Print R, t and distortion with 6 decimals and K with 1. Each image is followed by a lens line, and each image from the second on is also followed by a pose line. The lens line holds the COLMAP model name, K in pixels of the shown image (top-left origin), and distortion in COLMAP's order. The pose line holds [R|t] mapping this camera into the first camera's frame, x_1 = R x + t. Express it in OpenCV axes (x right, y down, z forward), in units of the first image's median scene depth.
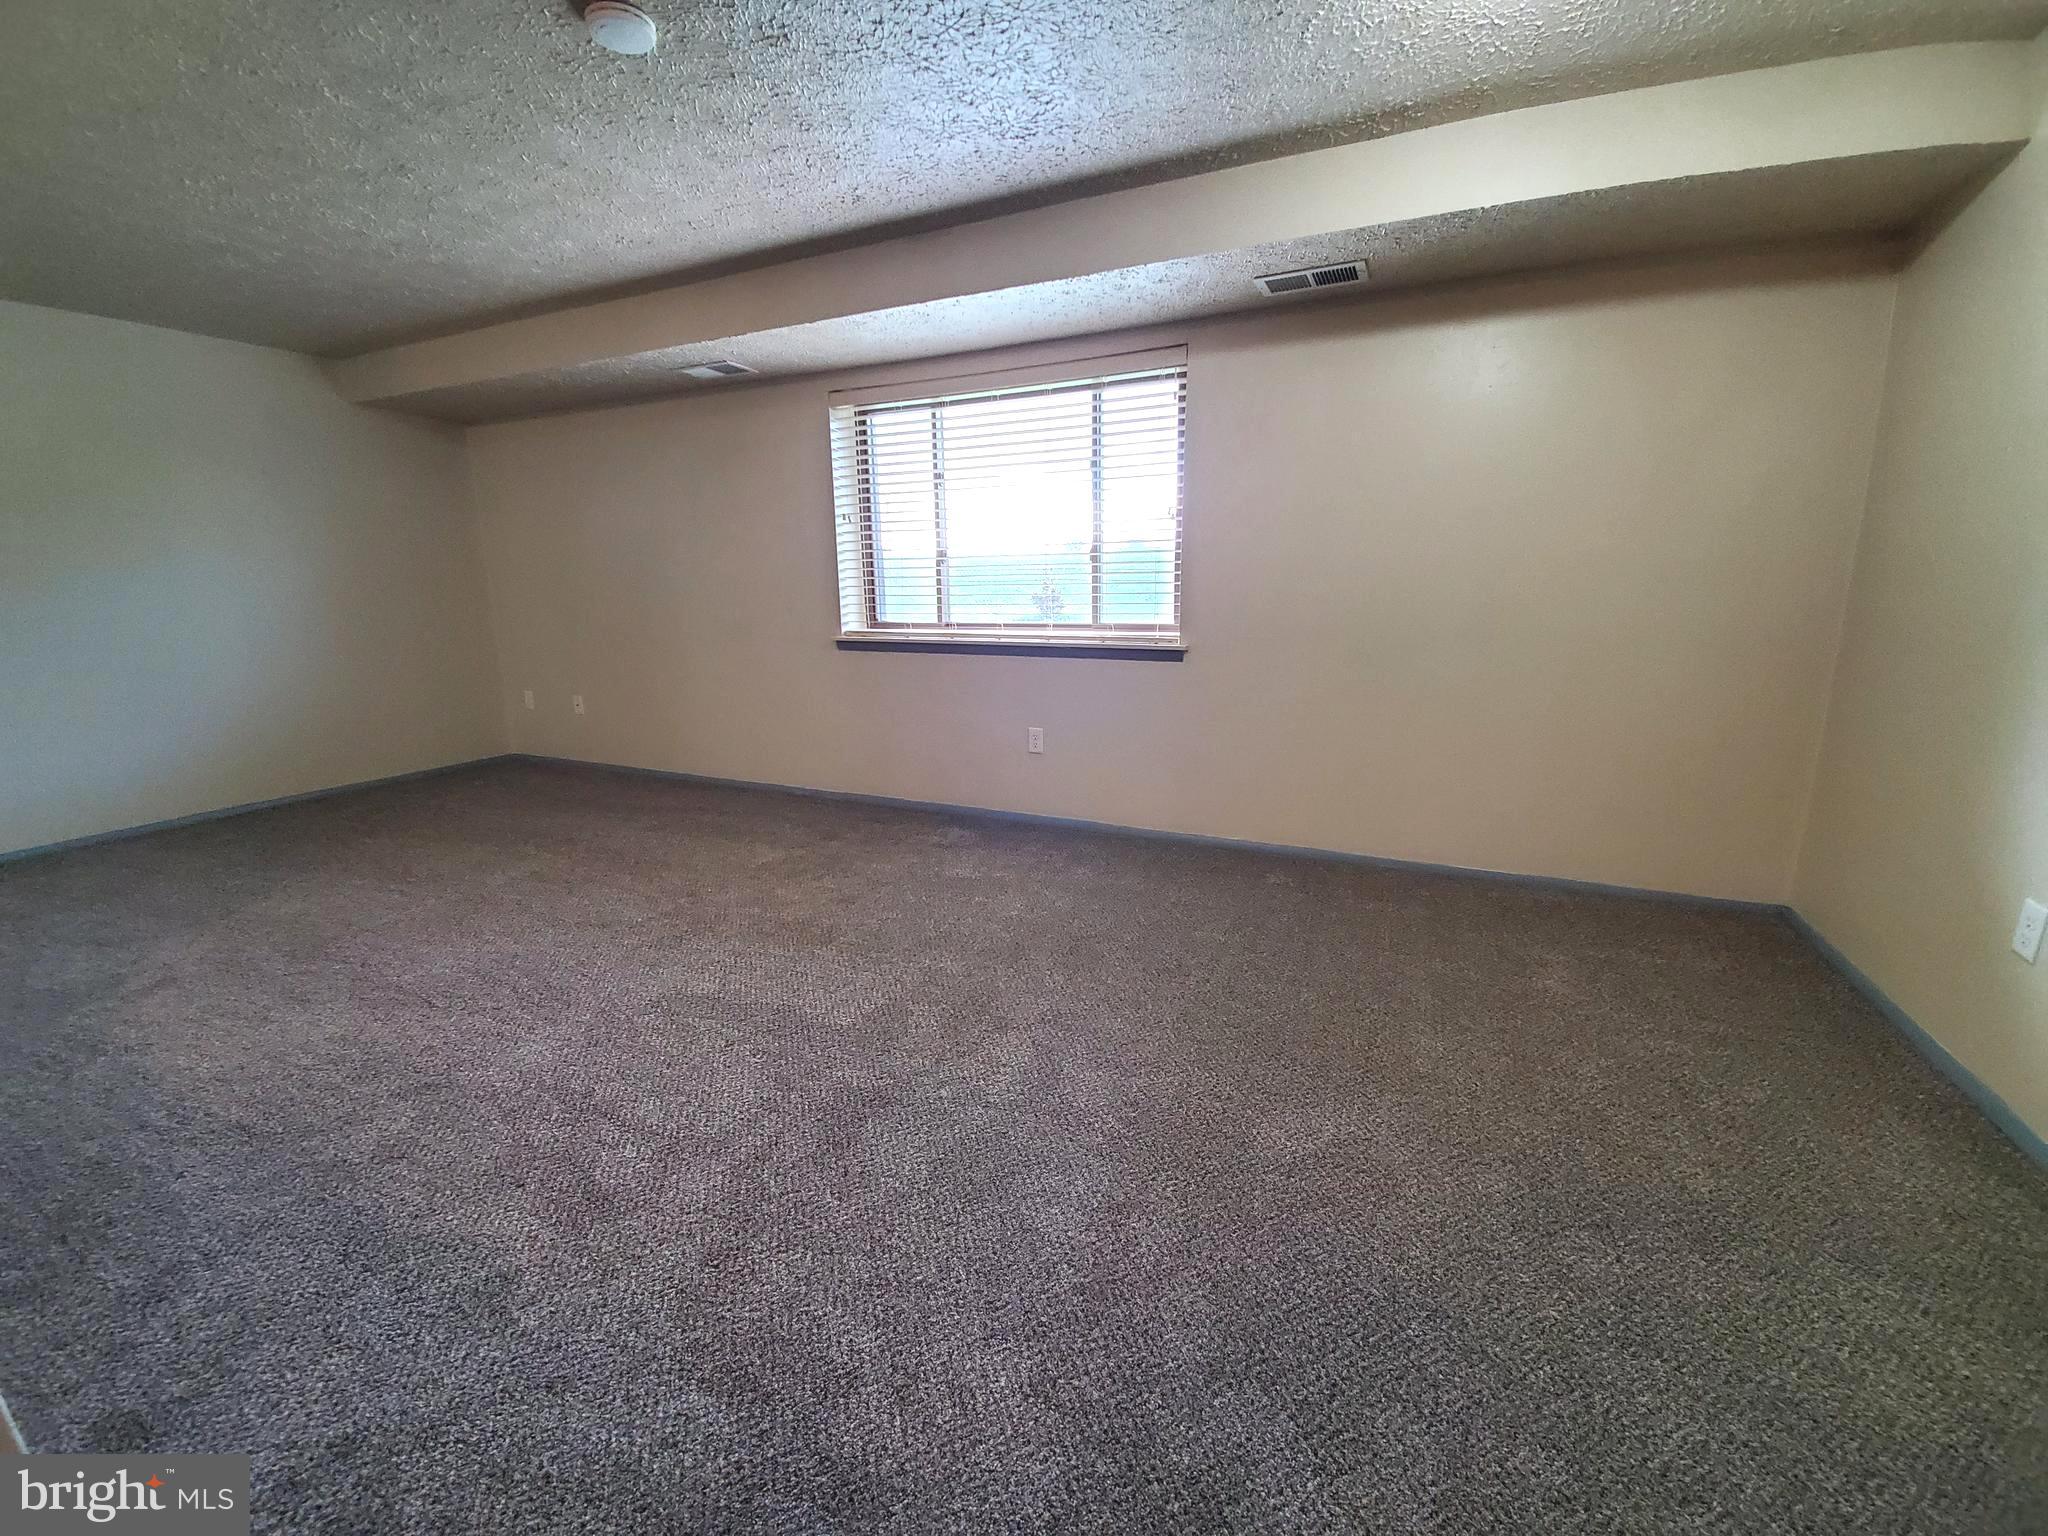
lens RADIAL K [[809.9, 0, 1040.9], [0, 809.9, 768.2], [0, 0, 1]] dist [0.015835, -0.019142]
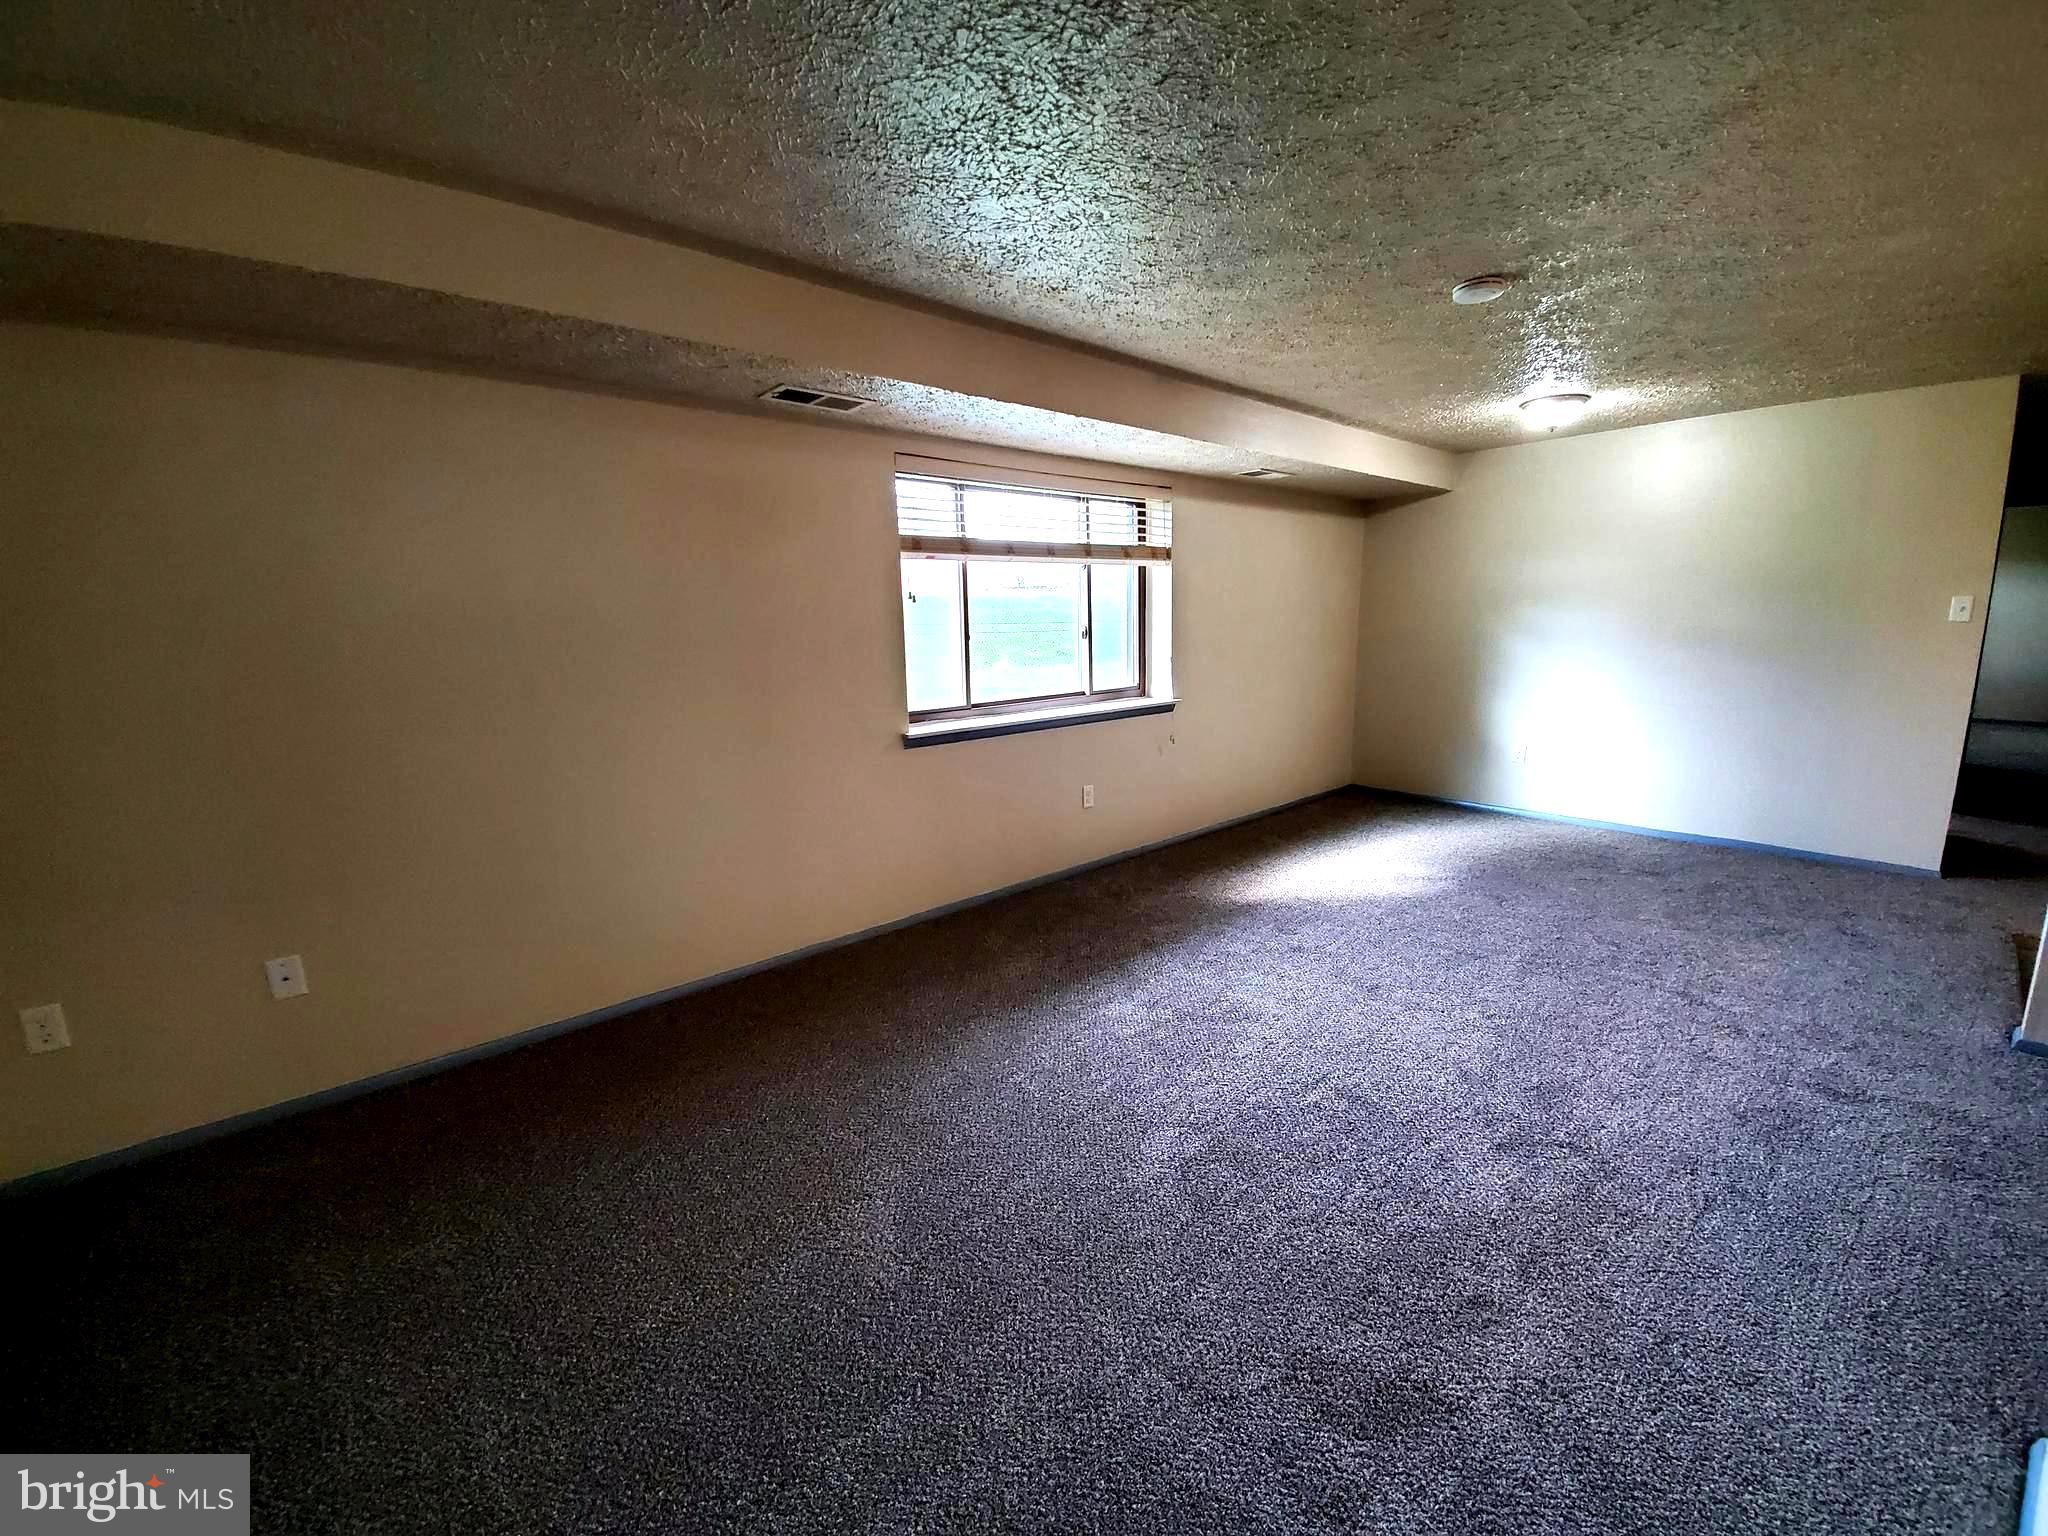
lens RADIAL K [[809.9, 0, 1040.9], [0, 809.9, 768.2], [0, 0, 1]] dist [0.015835, -0.019142]
pose [[0.396022, -0.157390, 0.904652, -1.063557], [0.232487, 0.970287, 0.067035, -0.166348], [-0.888322, 0.183773, 0.420846, 0.573423]]
